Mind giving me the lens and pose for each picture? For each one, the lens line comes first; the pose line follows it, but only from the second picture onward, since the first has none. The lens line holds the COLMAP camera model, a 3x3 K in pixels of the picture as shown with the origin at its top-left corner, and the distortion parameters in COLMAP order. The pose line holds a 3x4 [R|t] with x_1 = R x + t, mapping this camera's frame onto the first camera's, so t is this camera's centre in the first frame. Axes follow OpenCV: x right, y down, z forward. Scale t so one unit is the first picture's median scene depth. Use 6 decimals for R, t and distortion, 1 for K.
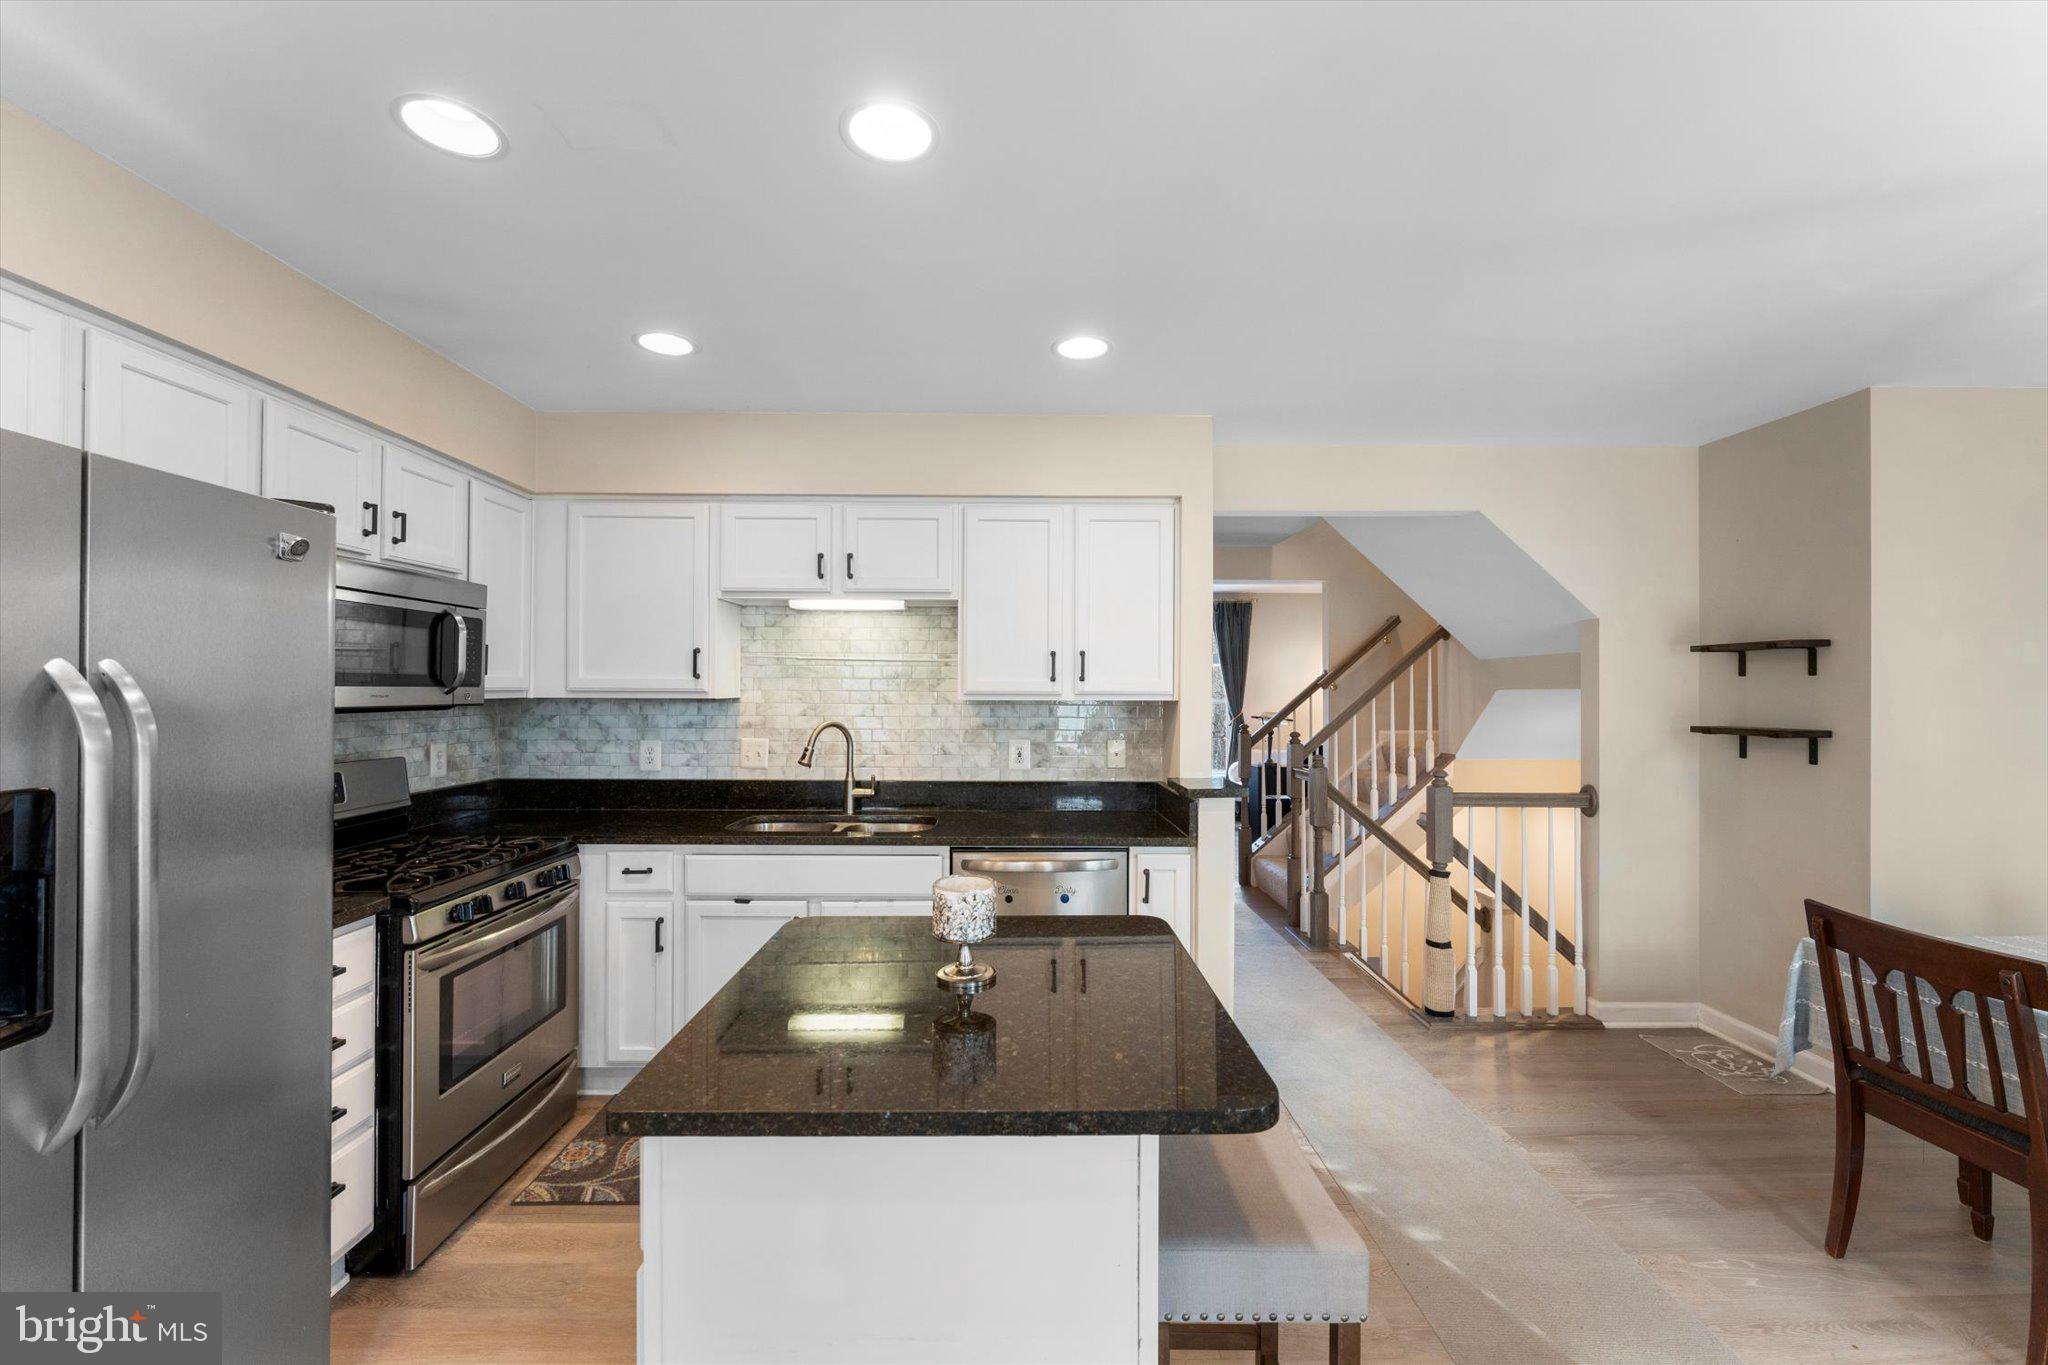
lens RADIAL K [[828.3, 0, 1017.1], [0, 828.3, 694.5], [0, 0, 1]] dist [-0.003709, -0.000267]
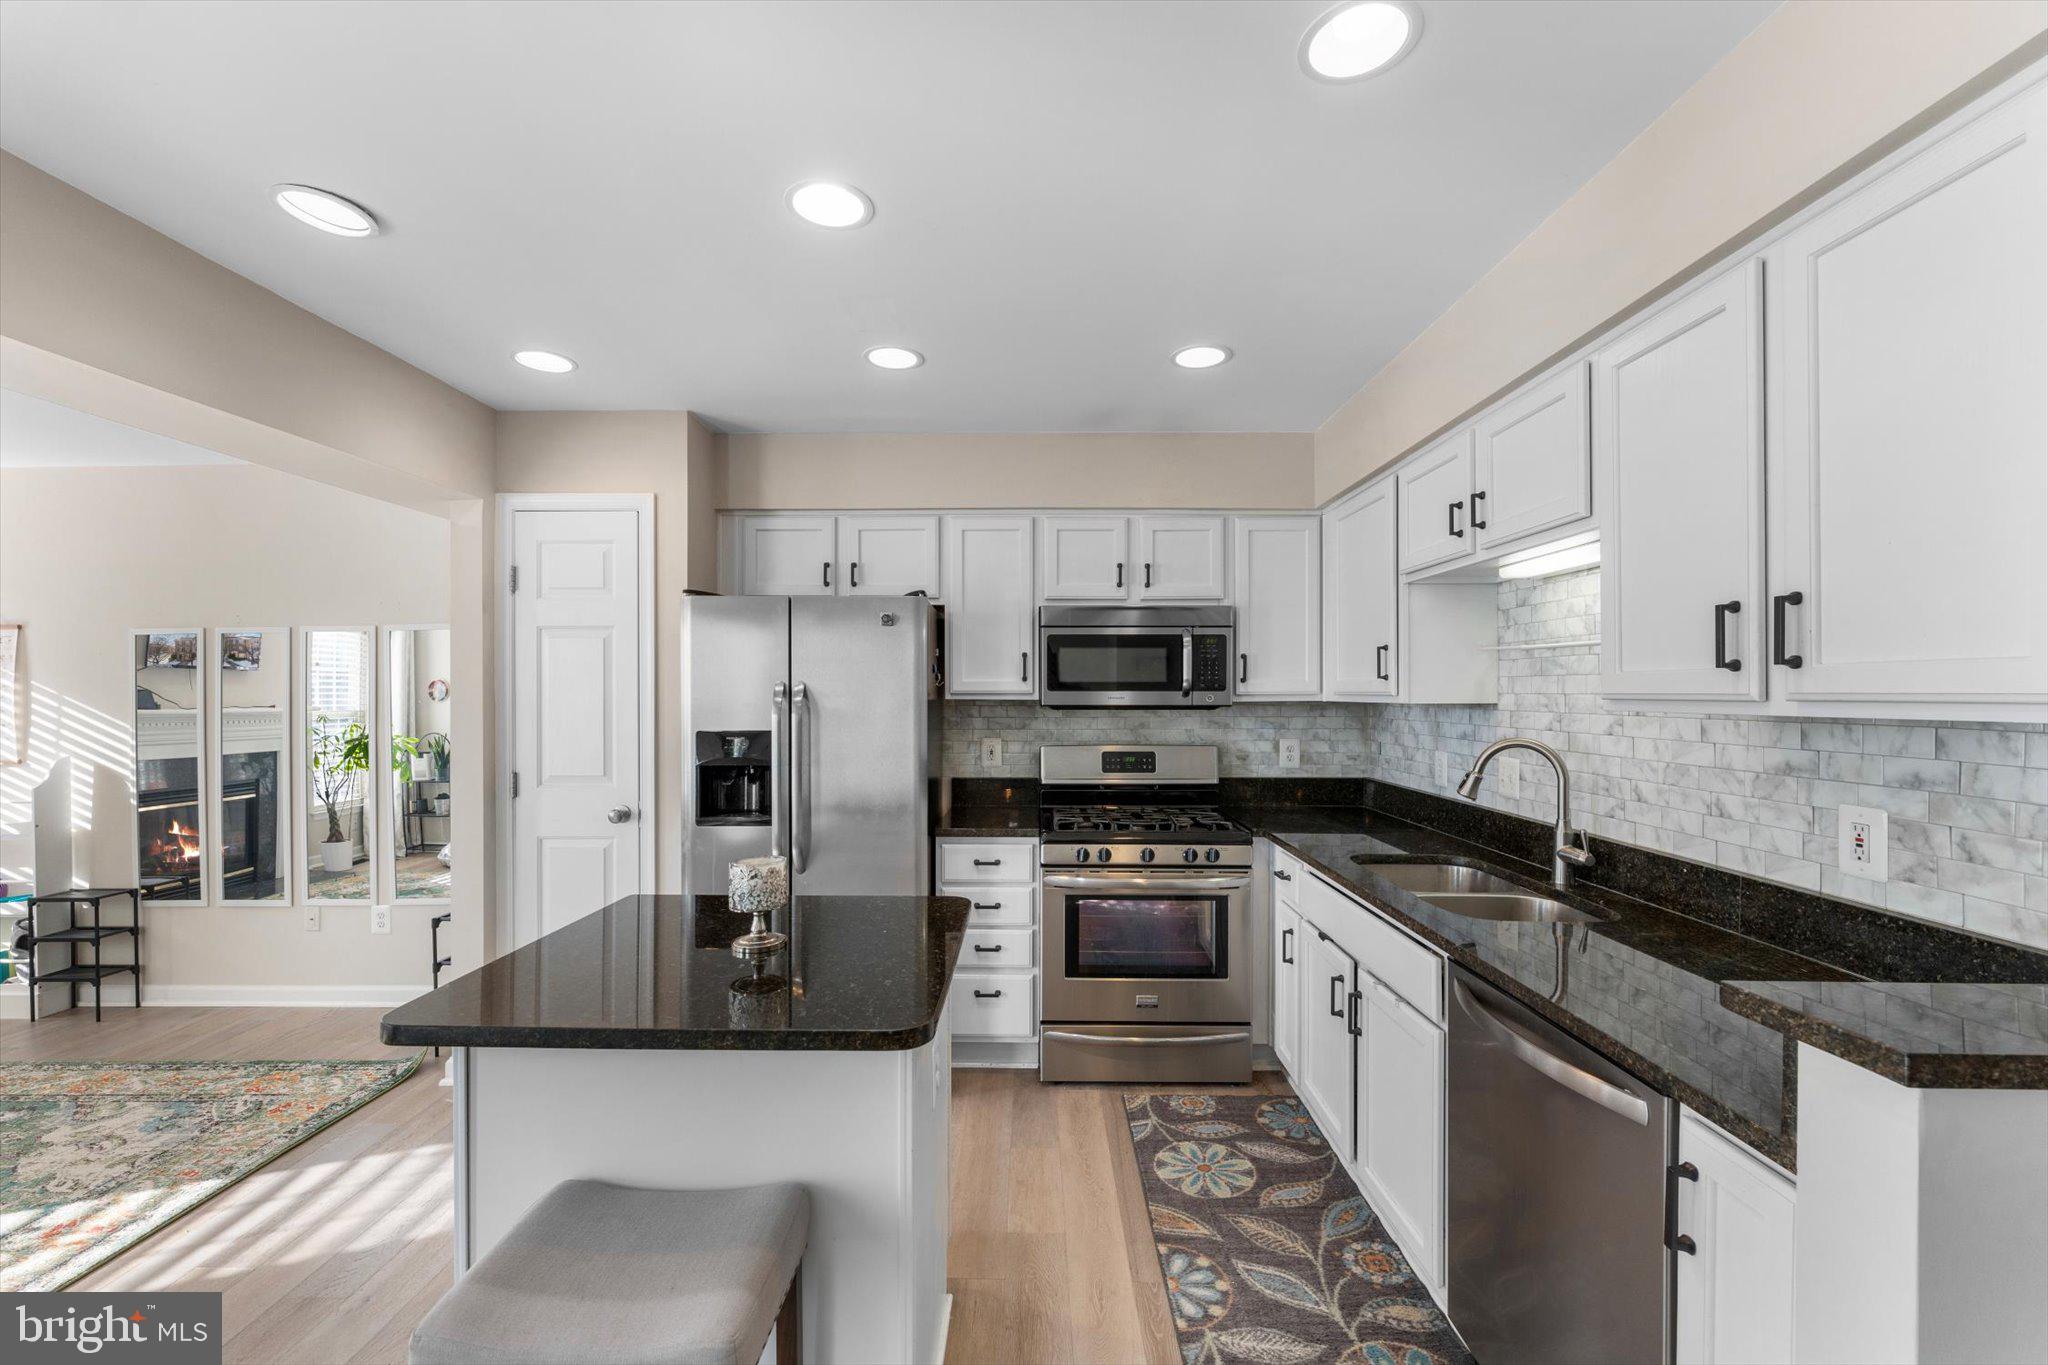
lens RADIAL K [[828.3, 0, 1017.4], [0, 828.3, 703.7], [0, 0, 1]] dist [-0.003709, -0.000267]
pose [[-0.026174, 0.010083, -0.999607, 0.454004], [-0.005360, 0.999933, 0.010227, -0.001206], [0.999643, 0.005626, -0.026118, 0.591642]]
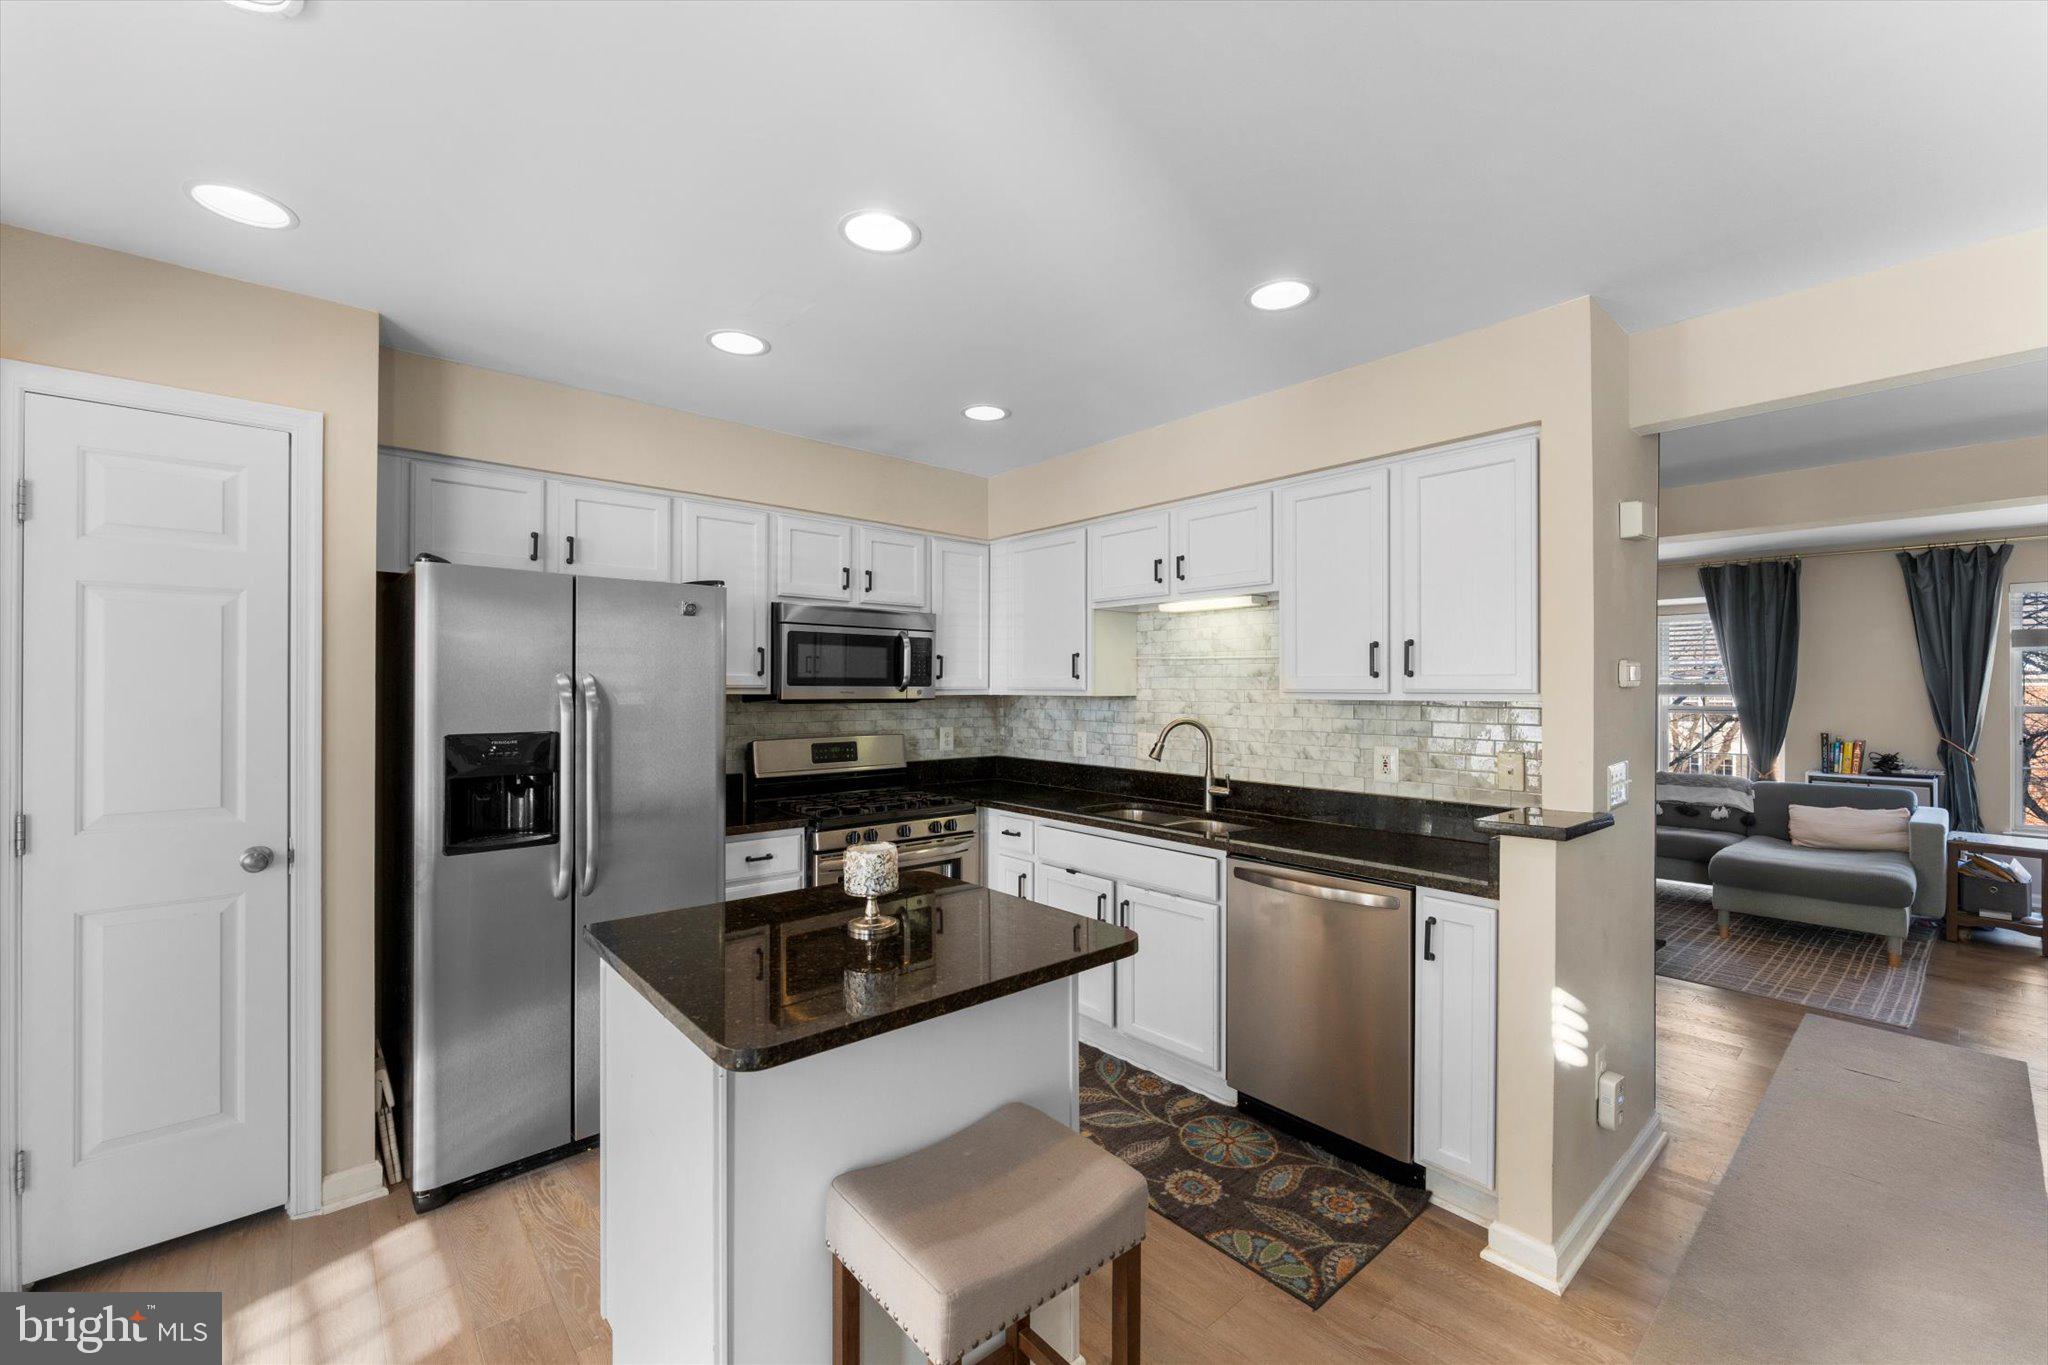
lens RADIAL K [[828.3, 0, 1017.5], [0, 828.3, 694.1], [0, 0, 1]] dist [-0.003709, -0.000267]
pose [[0.644048, 0.003630, -0.764977, 0.421679], [-0.004729, 0.999989, 0.000764, 0.001817], [0.764971, 0.003126, 0.644057, 0.168752]]
